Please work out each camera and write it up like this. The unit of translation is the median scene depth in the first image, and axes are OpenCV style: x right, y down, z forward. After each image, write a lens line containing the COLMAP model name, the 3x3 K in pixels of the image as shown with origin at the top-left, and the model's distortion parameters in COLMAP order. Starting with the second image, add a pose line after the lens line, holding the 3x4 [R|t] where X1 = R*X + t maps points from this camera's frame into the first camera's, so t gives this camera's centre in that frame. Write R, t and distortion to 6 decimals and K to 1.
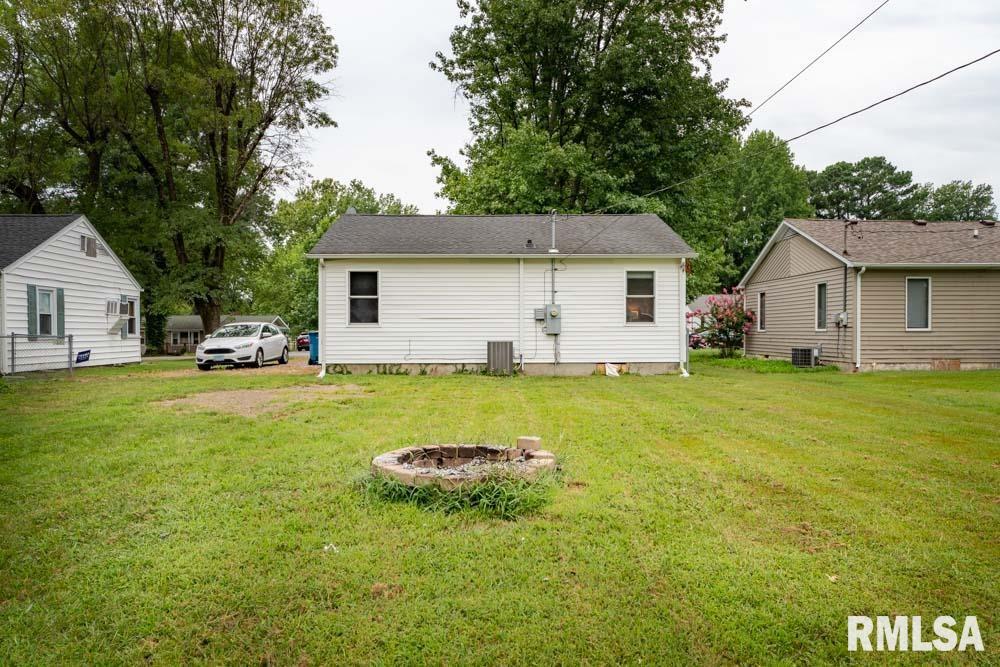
lens RADIAL K [[694.1, 0, 500.0], [0, 694.1, 333.5], [0, 0, 1]] dist [0.000454, 0.000093]
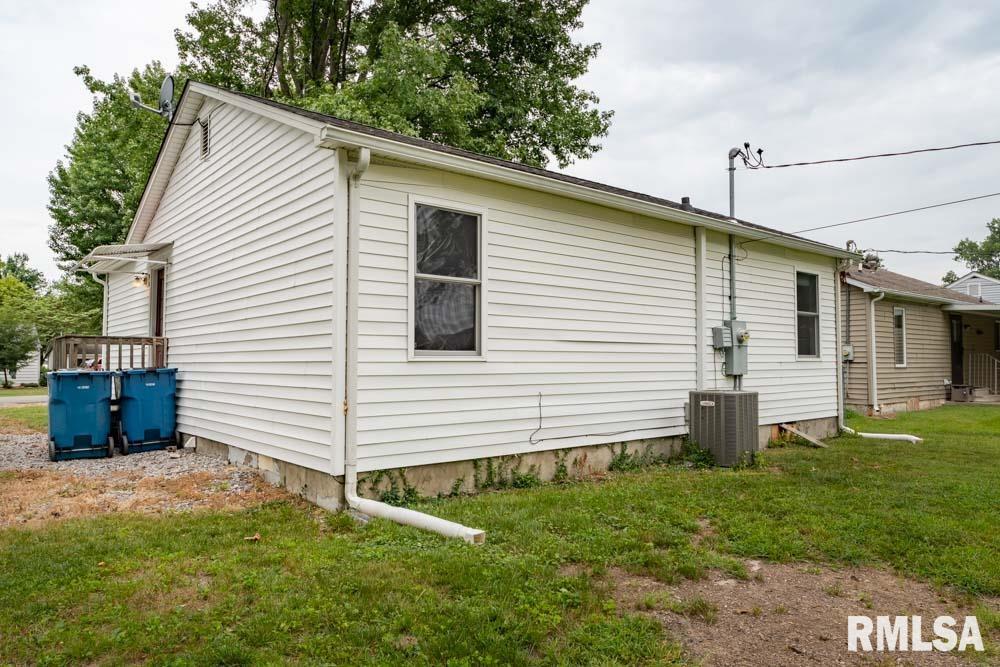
lens RADIAL K [[665.6, 0, 500.0], [0, 665.6, 333.5], [0, 0, 1]] dist [0.000045, -0.000225]
pose [[0.784315, 0.030618, 0.619607, -0.387635], [-0.007602, 0.999181, -0.039752, -0.010023], [-0.620317, 0.026468, 0.783905, 0.705291]]
